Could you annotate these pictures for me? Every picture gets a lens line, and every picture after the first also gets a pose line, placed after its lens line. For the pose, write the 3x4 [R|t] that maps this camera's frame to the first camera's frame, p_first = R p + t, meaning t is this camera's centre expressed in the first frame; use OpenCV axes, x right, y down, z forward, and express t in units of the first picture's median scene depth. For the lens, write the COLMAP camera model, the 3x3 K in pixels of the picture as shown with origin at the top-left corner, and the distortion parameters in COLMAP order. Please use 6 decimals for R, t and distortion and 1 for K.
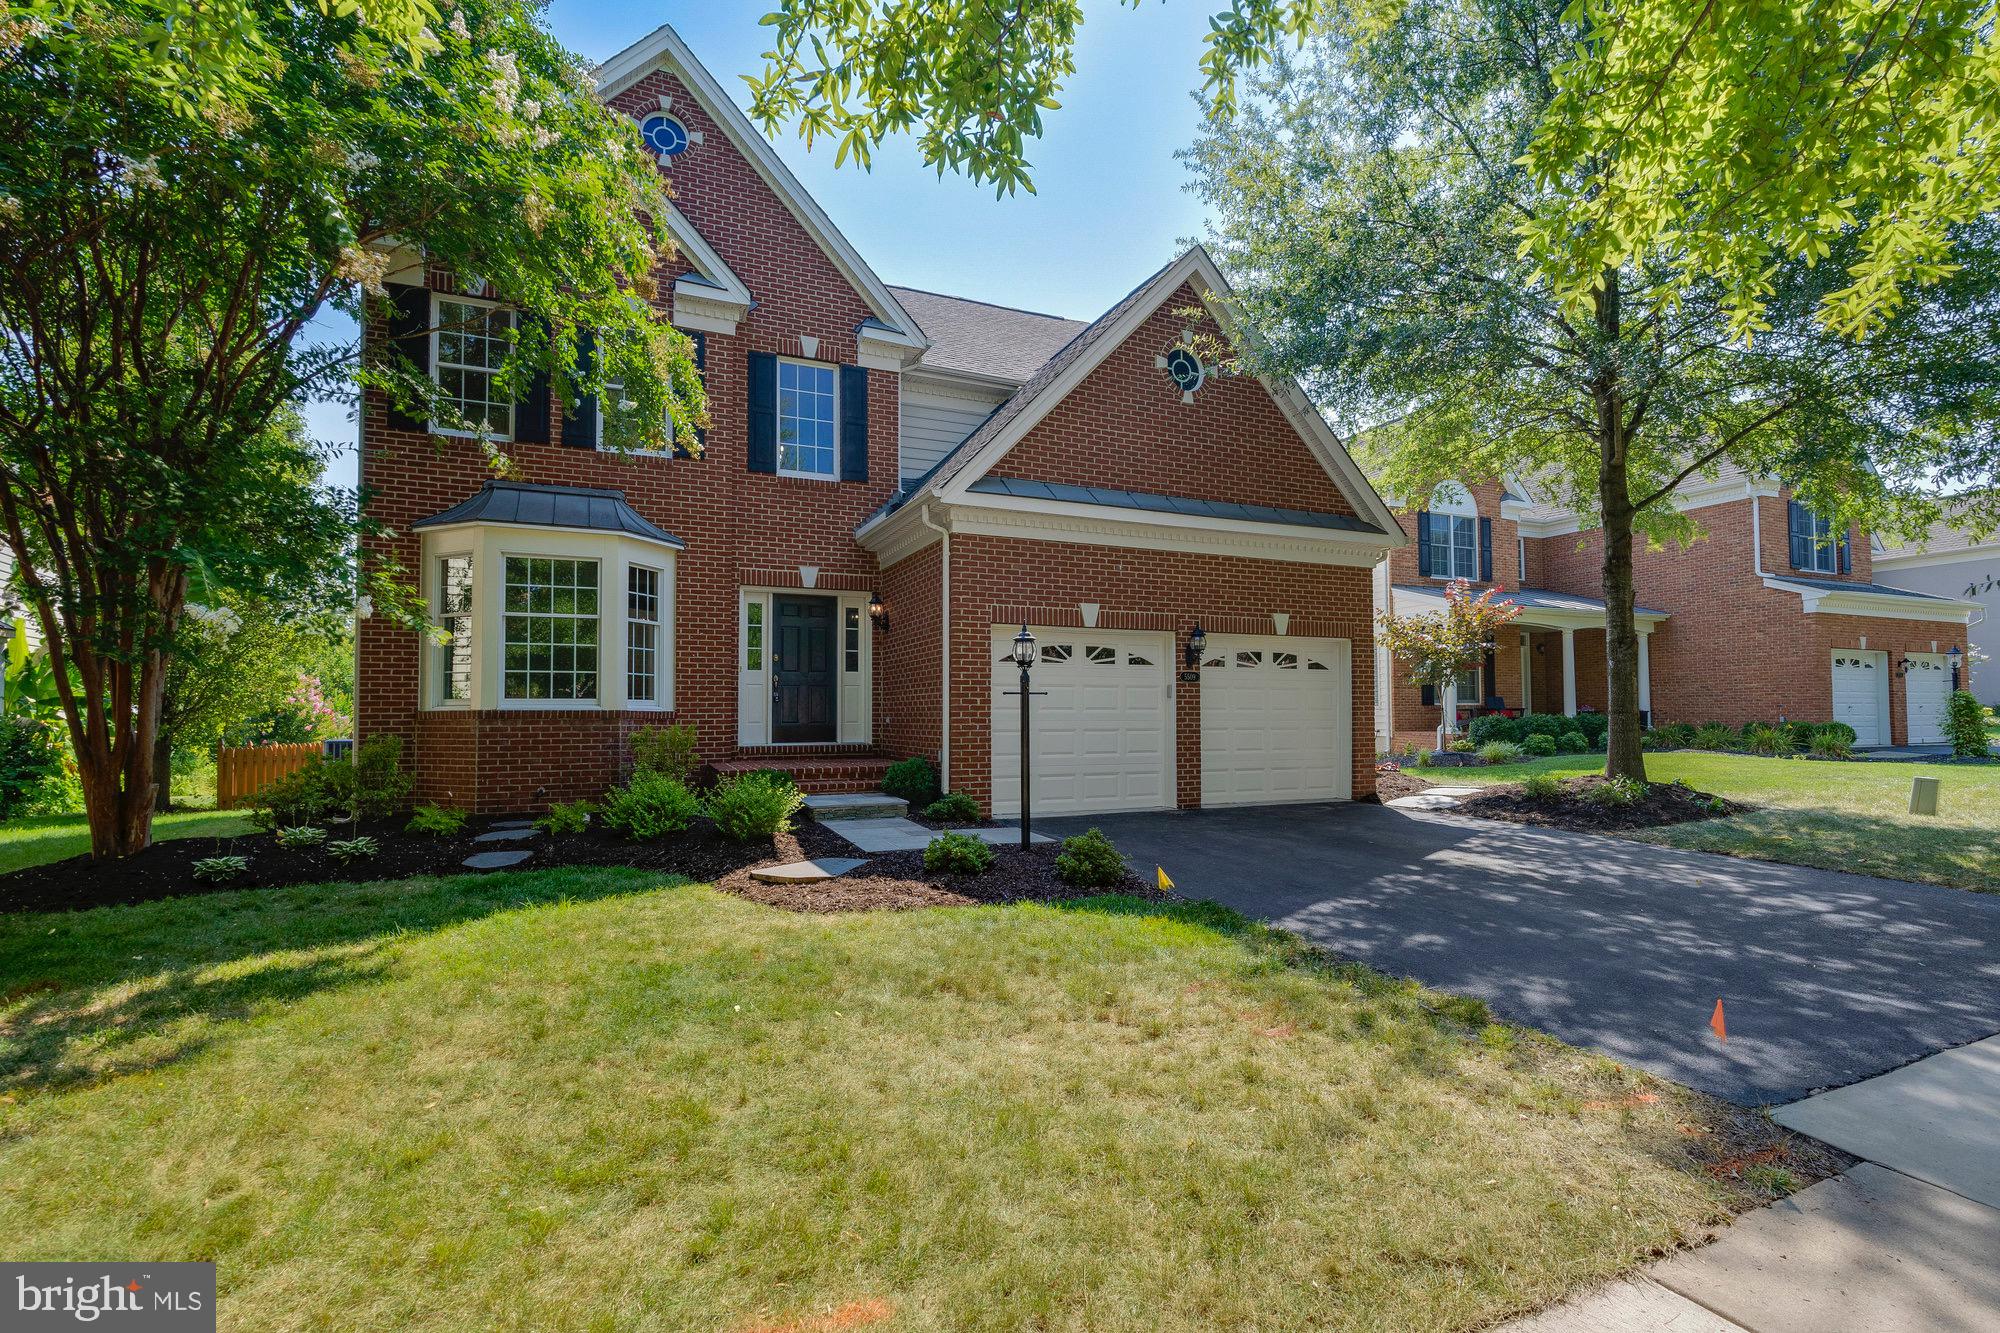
lens RADIAL K [[878.2, 0, 1009.8], [0, 878.2, 672.0], [0, 0, 1]] dist [-0.000922, -0.000238]
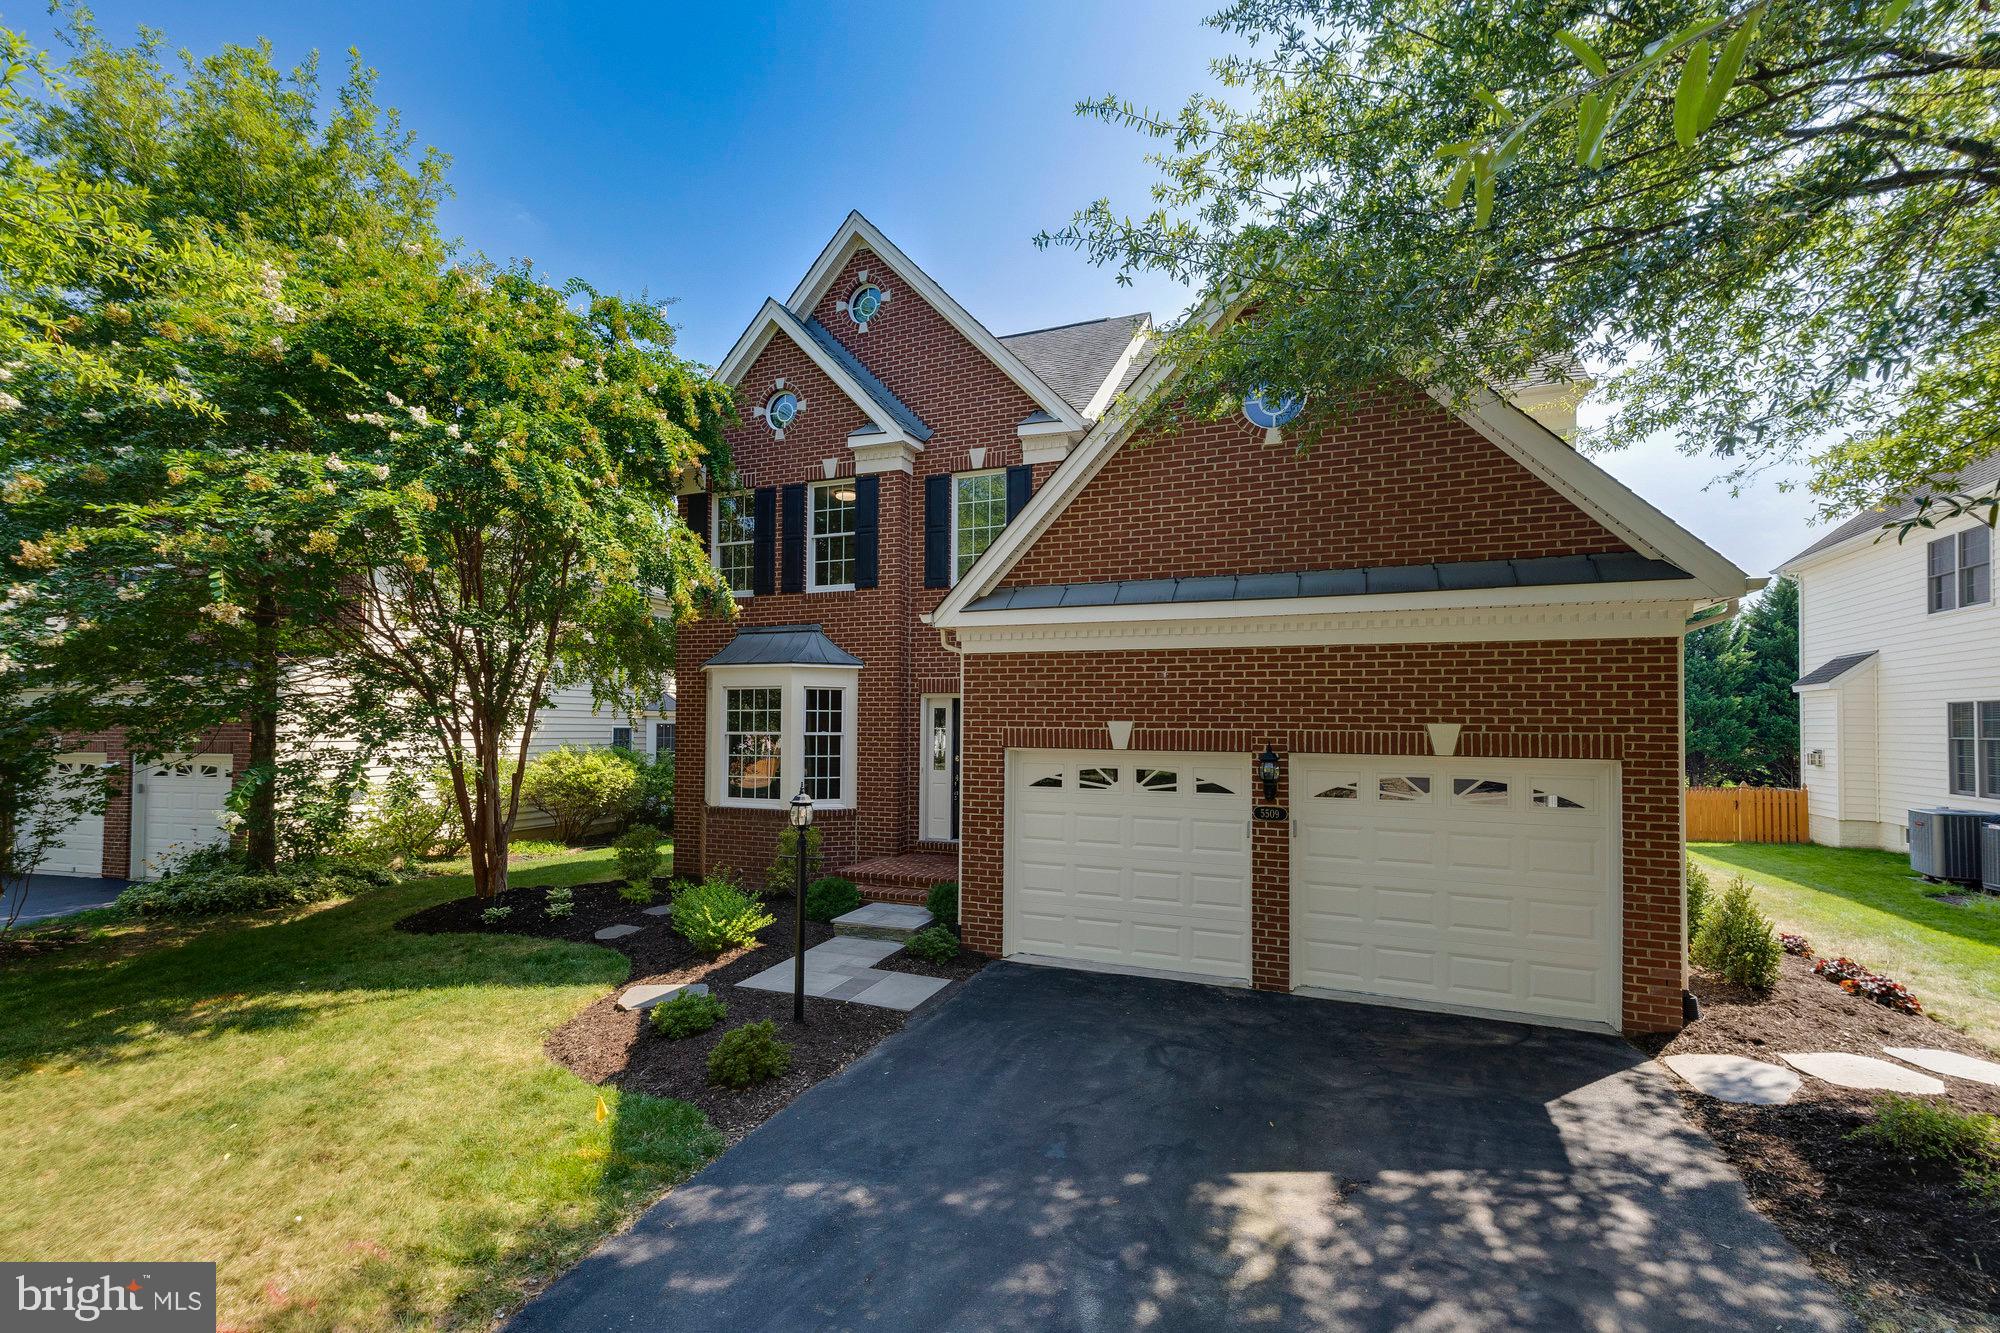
lens RADIAL K [[854.0, 0, 1000.9], [0, 854.0, 716.5], [0, 0, 1]] dist [0.000317, 0.000036]
pose [[0.721800, -0.000734, -0.692101, 0.551346], [0.021135, 0.999556, 0.020982, -0.098811], [0.691779, -0.029772, 0.721495, 0.322621]]
